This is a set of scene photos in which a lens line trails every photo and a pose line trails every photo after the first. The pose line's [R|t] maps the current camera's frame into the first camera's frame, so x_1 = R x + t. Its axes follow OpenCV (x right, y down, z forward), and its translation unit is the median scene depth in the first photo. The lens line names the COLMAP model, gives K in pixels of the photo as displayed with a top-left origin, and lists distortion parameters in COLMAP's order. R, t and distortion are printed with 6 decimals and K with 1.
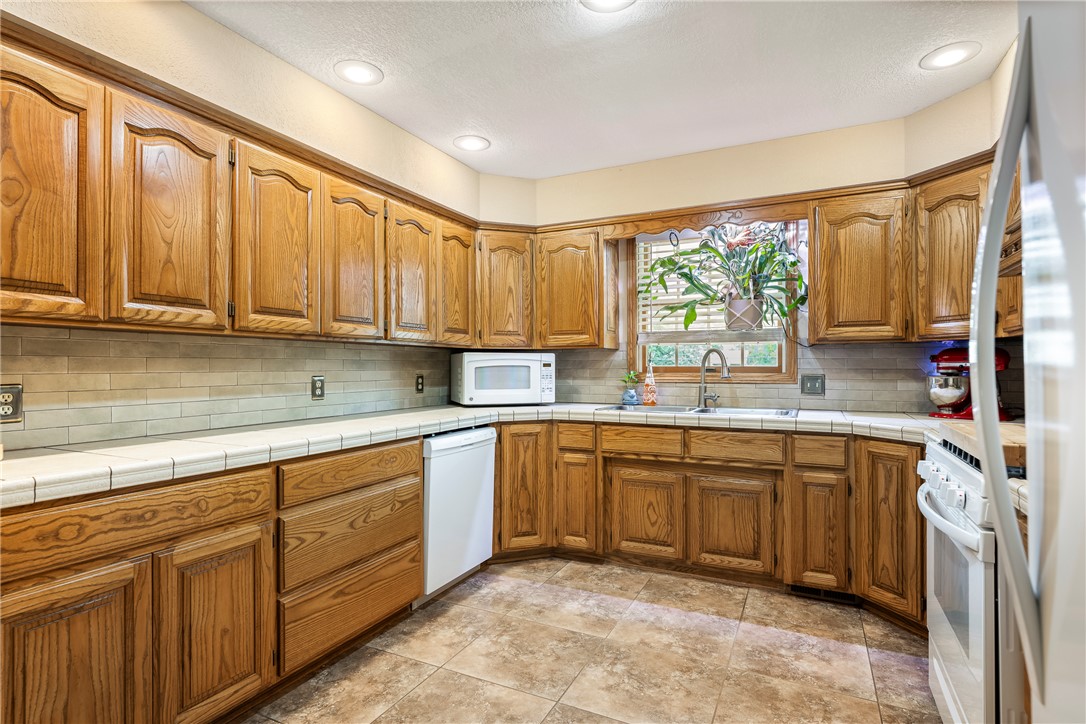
lens RADIAL K [[545.9, 0, 544.6], [0, 545.9, 364.1], [0, 0, 1]] dist [-0.000081, 0.000192]
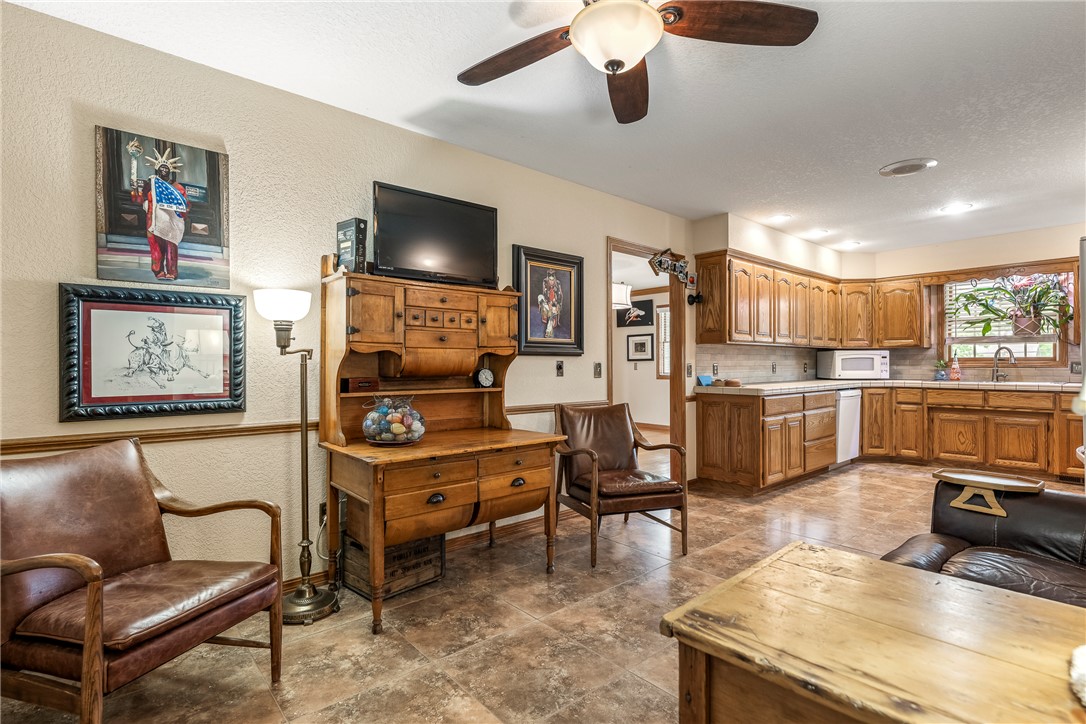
lens RADIAL K [[525.5, 0, 540.6], [0, 525.5, 363.8], [0, 0, 1]] dist [0.000916, 0.000733]
pose [[0.920385, -0.001760, -0.391010, -0.401044], [0.004035, 0.999979, 0.004996, 0.011159], [0.390993, -0.006177, 0.920373, -1.141102]]
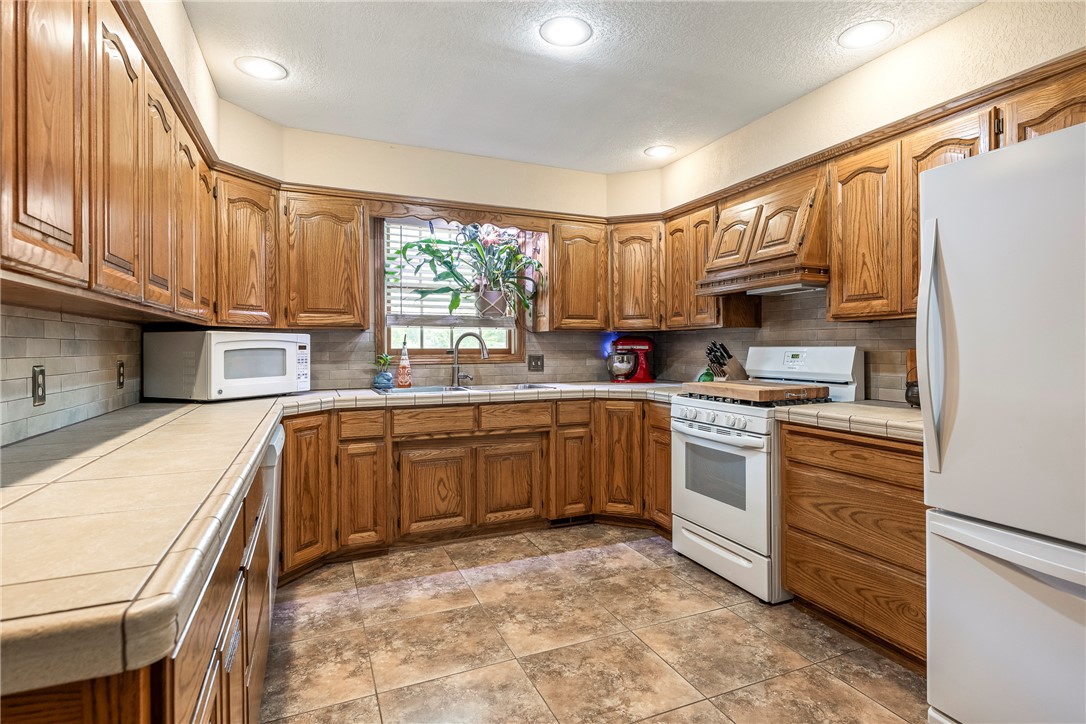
lens RADIAL K [[555.8, 0, 572.2], [0, 555.8, 348.1], [0, 0, 1]] dist [-0.002260, 0.000120]
pose [[0.624735, -0.000880, 0.780836, -0.466873], [-0.002354, 0.999993, 0.003011, -0.000842], [-0.780833, -0.003719, 0.624728, 0.137402]]
